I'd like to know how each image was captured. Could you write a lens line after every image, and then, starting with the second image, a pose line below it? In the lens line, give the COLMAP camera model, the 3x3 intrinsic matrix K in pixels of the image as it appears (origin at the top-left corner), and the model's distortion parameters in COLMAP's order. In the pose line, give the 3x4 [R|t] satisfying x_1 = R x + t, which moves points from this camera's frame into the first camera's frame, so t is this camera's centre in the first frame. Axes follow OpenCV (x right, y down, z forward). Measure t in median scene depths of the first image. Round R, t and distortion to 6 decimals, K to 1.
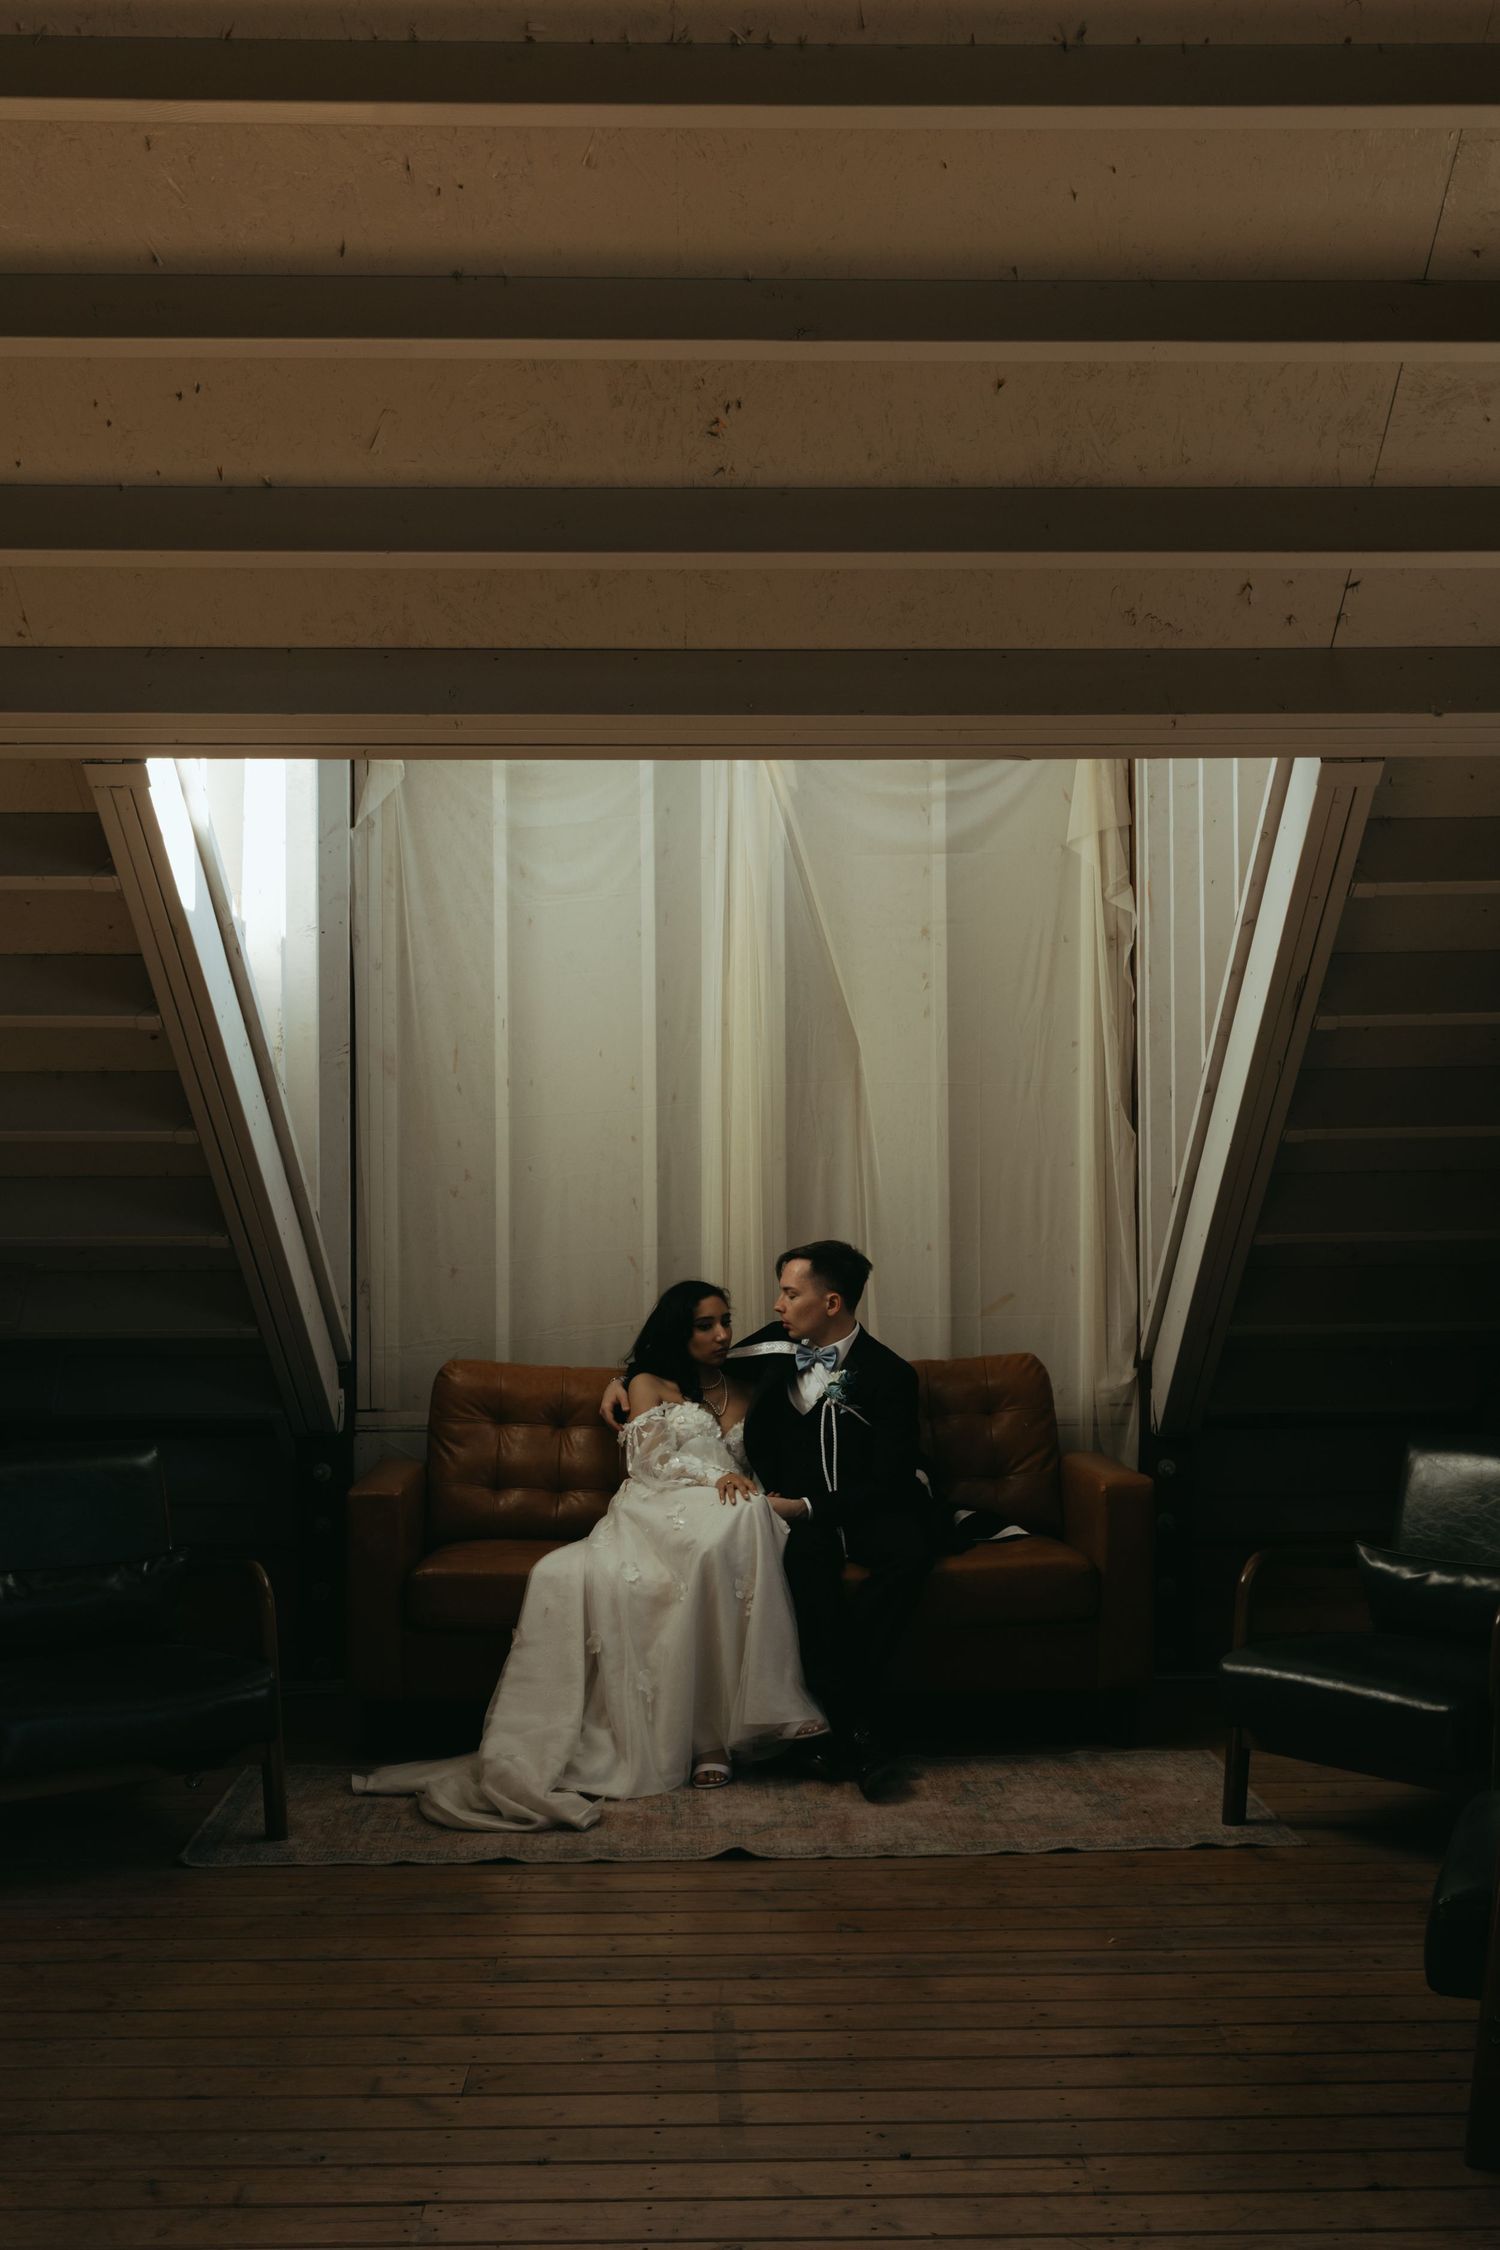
lens RADIAL K [[2332.4, 0, 751.5], [0, 2332.4, 1174.4], [0, 0, 1]] dist [0.002889, 0.003071]
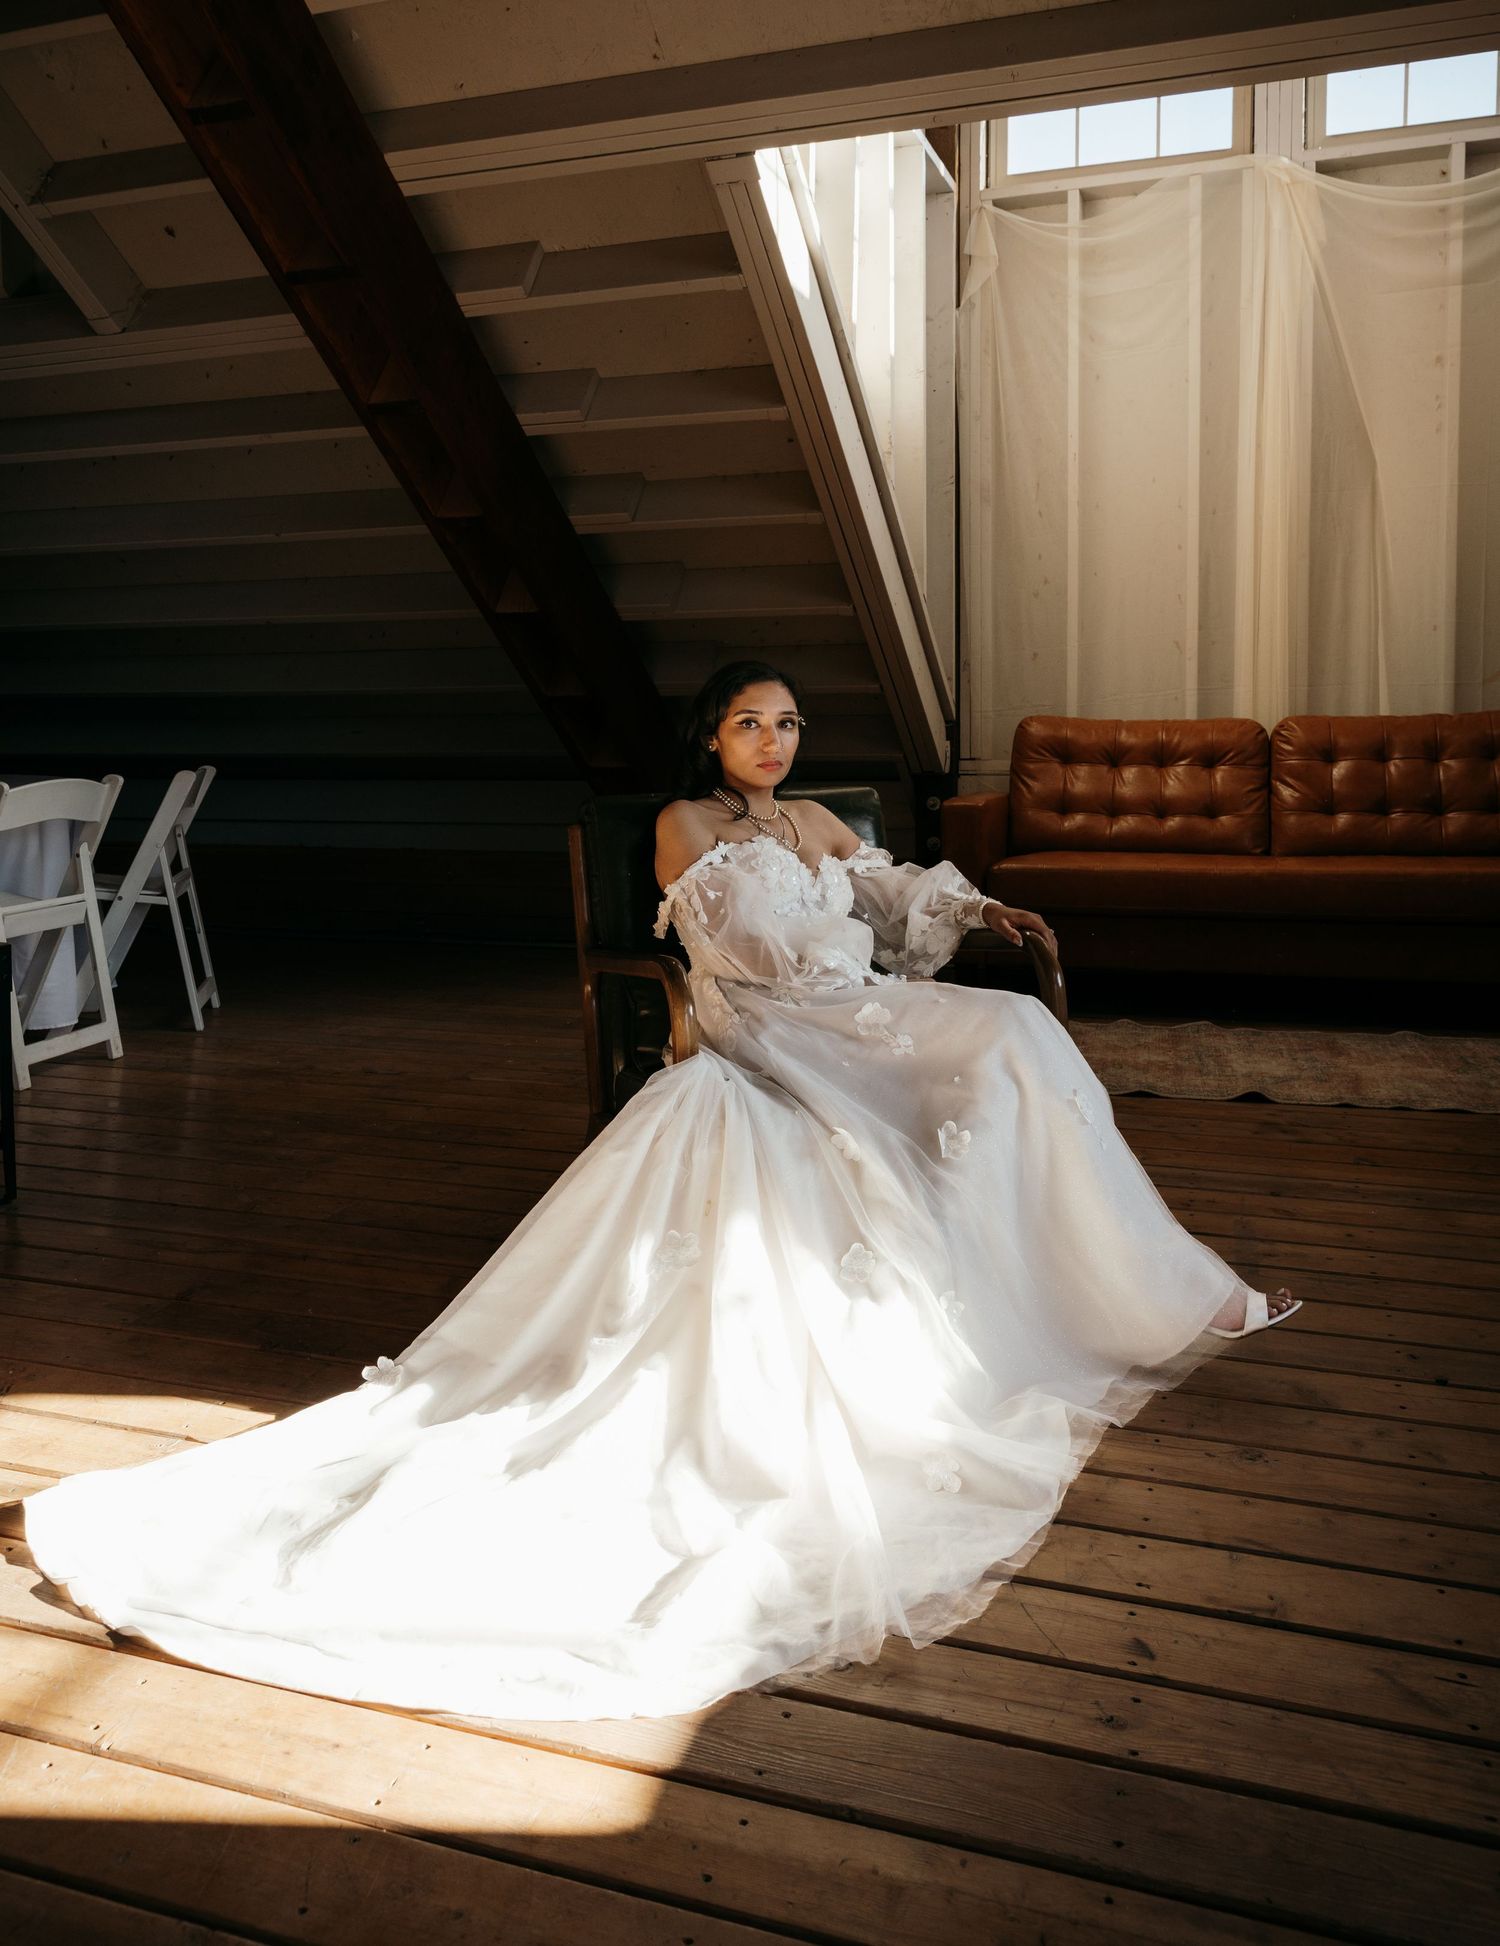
lens RADIAL K [[1458.2, 0, 761.4], [0, 1458.2, 822.7], [0, 0, 1]] dist [0.008554, -0.002334]
pose [[0.944445, 0.018108, -0.328171, -0.002819], [0.008925, 0.996700, 0.080680, 0.070251], [0.328549, -0.079126, 0.941167, 0.180373]]
